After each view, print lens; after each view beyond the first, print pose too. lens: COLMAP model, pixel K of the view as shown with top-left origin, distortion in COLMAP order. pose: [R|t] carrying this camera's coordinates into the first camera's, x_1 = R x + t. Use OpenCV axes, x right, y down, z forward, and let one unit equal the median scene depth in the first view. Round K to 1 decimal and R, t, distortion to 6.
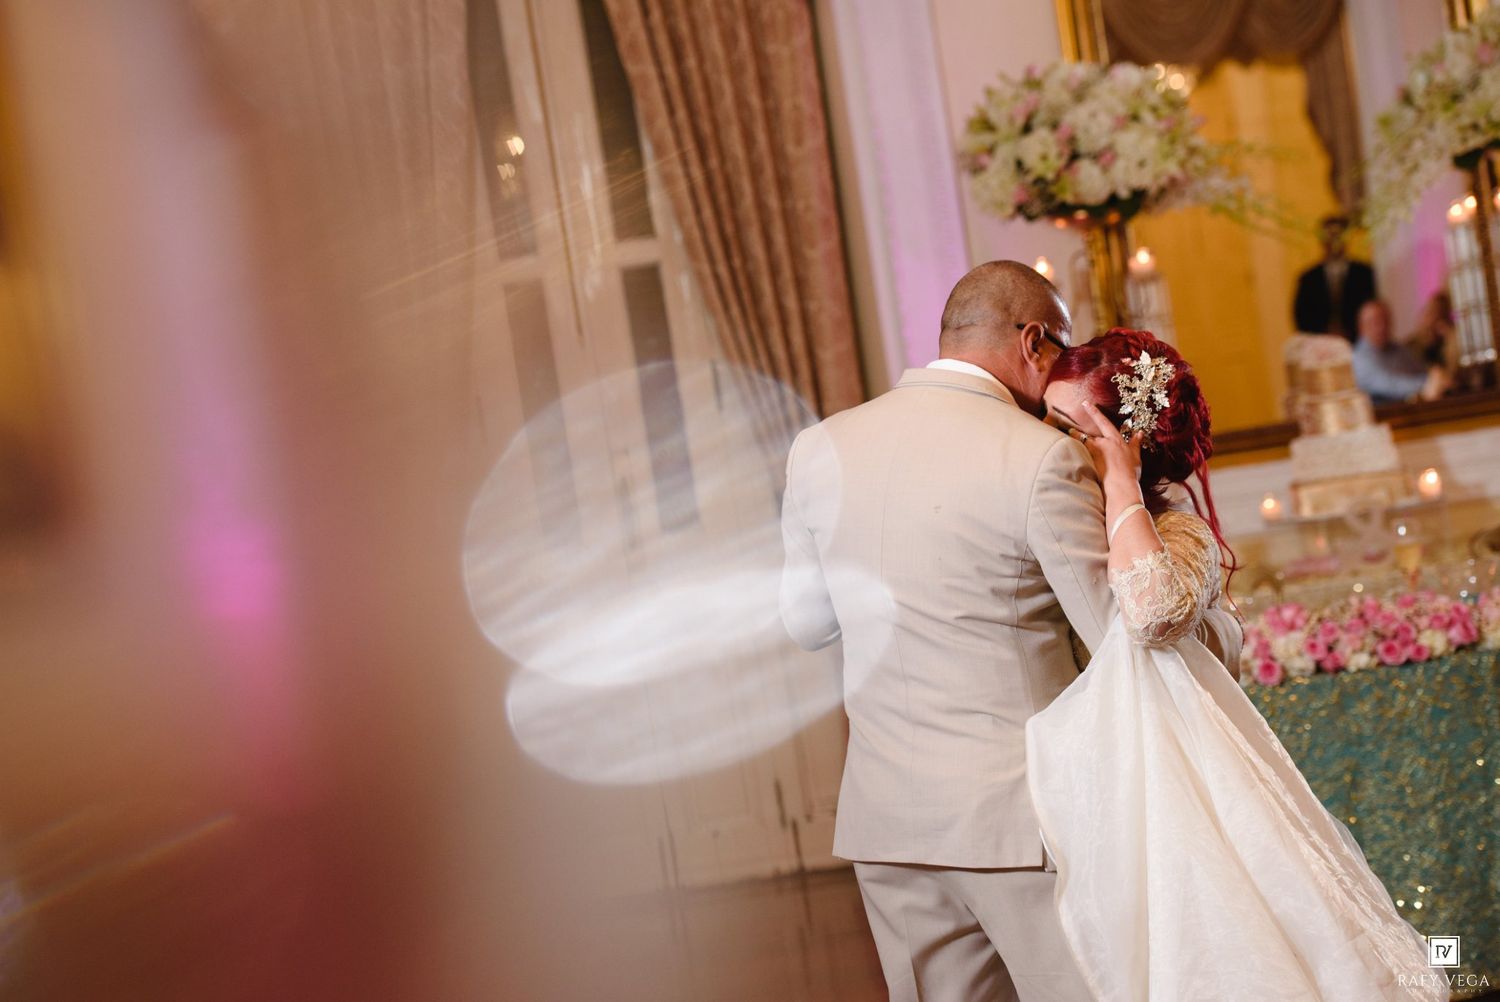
lens RADIAL K [[3987.1, 0, 750.0], [0, 3987.1, 501.0], [0, 0, 1]] dist [0.187709, 0.219758]
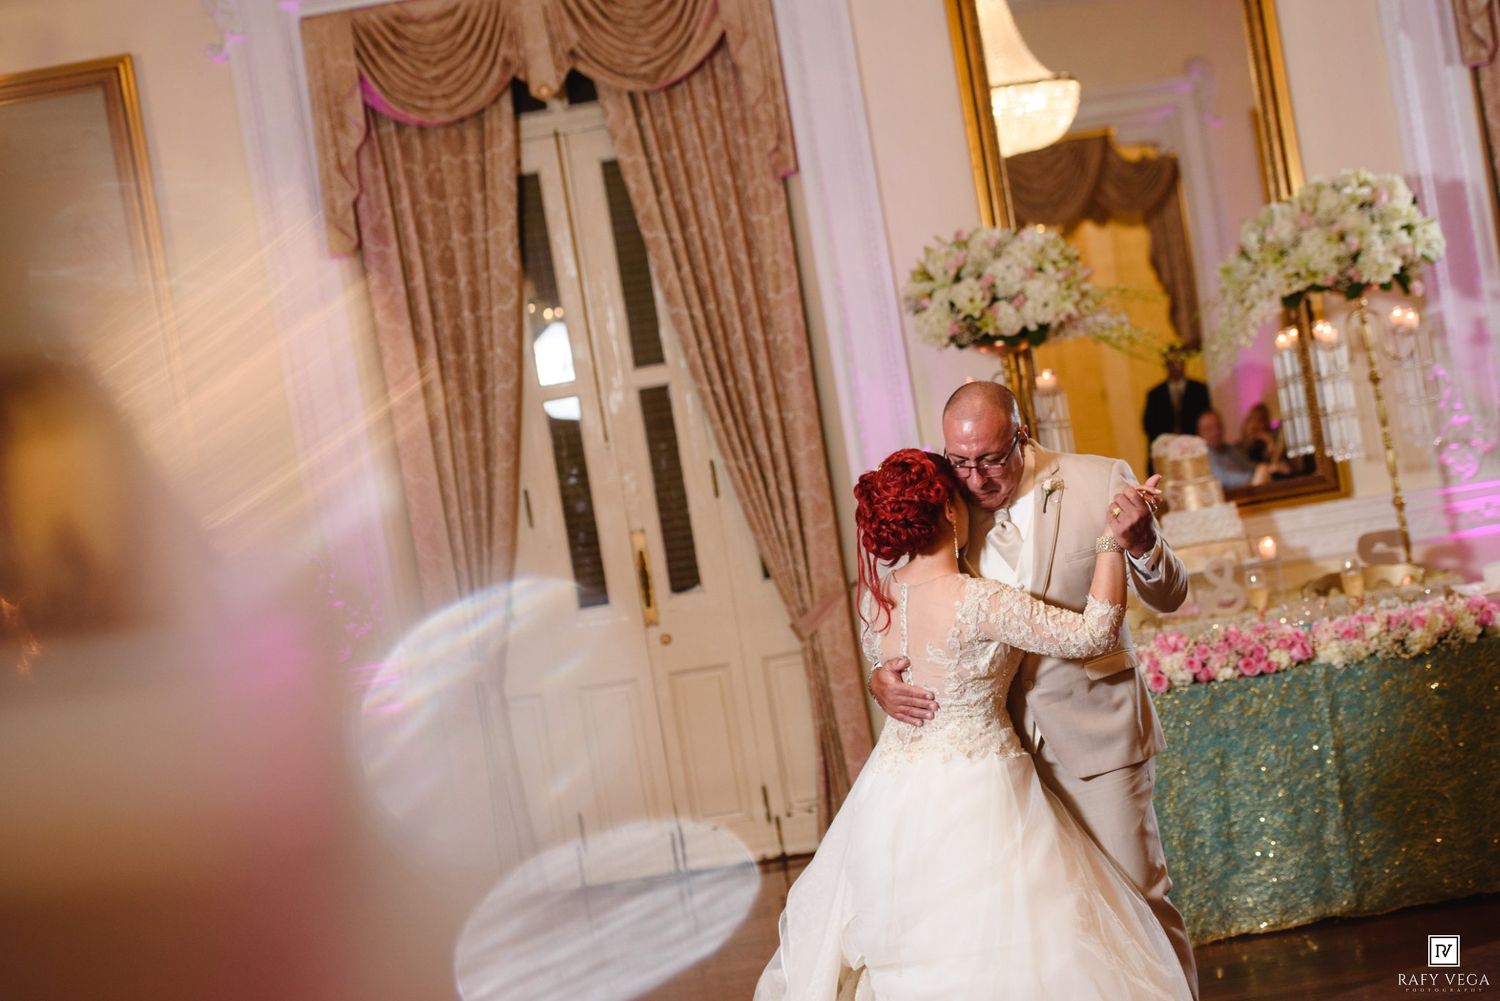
lens RADIAL K [[3408.0, 0, 750.0], [0, 3408.0, 500.5], [0, 0, 1]] dist [0.066916, 0.140430]
pose [[0.999600, -0.010735, 0.026174, -0.028218], [0.011434, 0.999577, -0.026736, 0.008354], [-0.025876, 0.027024, 0.999300, -0.108329]]
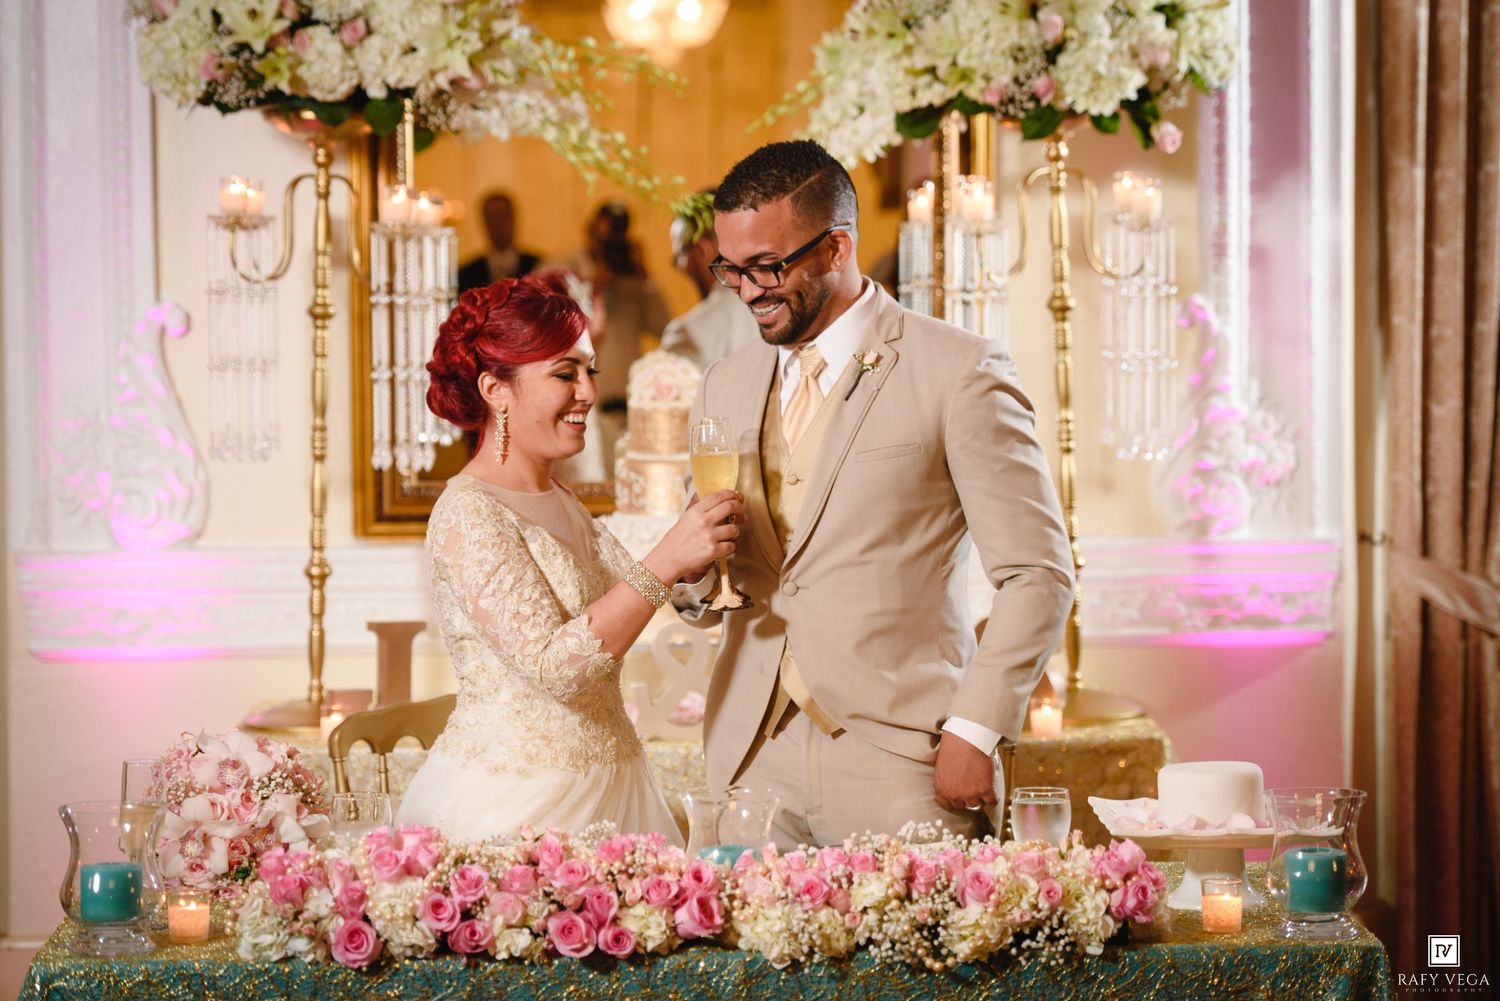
lens RADIAL K [[4617.3, 0, 750.0], [0, 4617.3, 500.5], [0, 0, 1]] dist [0.279340, -0.175225]
pose [[0.984865, 0.139158, 0.103327, 0.084136], [-0.139707, 0.990191, -0.001937, -0.019921], [-0.102583, -0.012528, 0.994646, 0.266564]]
